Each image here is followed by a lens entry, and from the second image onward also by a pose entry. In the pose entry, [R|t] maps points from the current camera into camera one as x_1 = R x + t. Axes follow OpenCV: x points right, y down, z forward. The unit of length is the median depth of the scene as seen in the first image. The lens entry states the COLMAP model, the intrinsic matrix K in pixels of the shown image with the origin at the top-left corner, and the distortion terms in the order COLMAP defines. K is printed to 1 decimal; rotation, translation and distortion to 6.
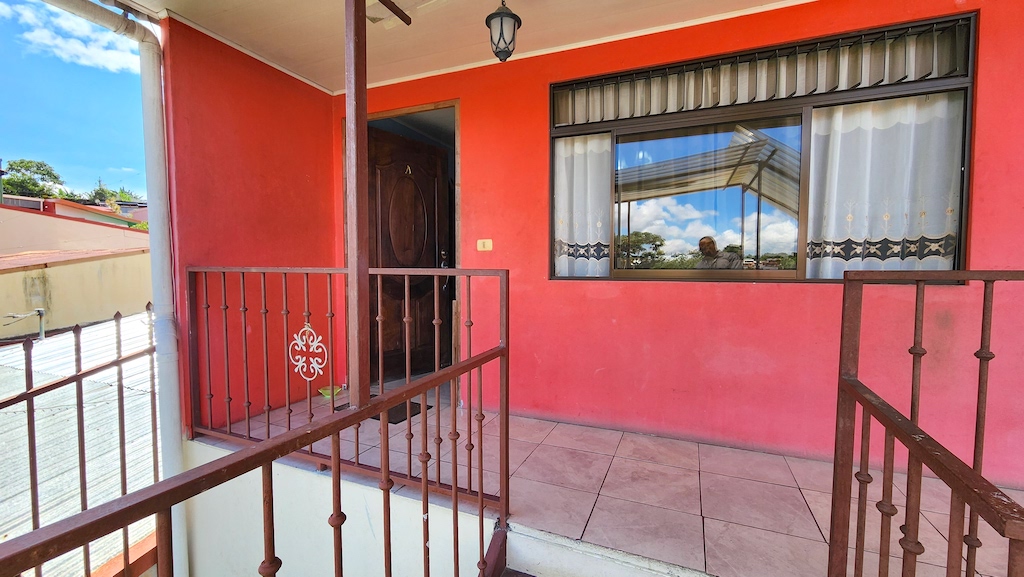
lens RADIAL K [[421.7, 0, 512.0], [0, 421.7, 289.3], [0, 0, 1]] dist [-0.008496, -0.000115]
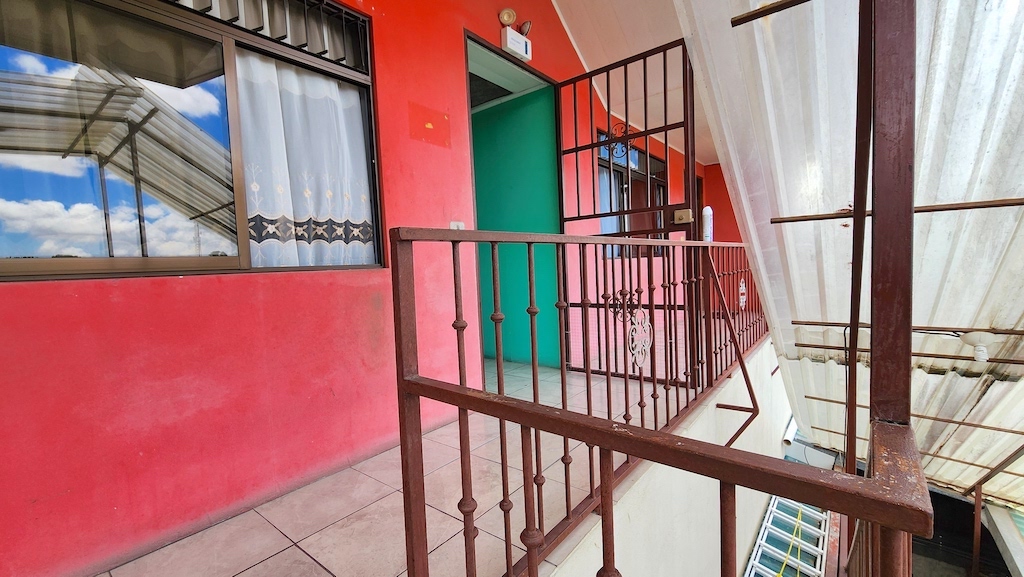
lens RADIAL K [[421.7, 0, 514.4], [0, 421.7, 290.0], [0, 0, 1]] dist [-0.008496, -0.000115]
pose [[0.267796, -0.070281, 0.960909, 0.095739], [0.092177, 0.994630, 0.047058, 0.025227], [-0.959056, 0.075972, 0.272836, 0.349122]]
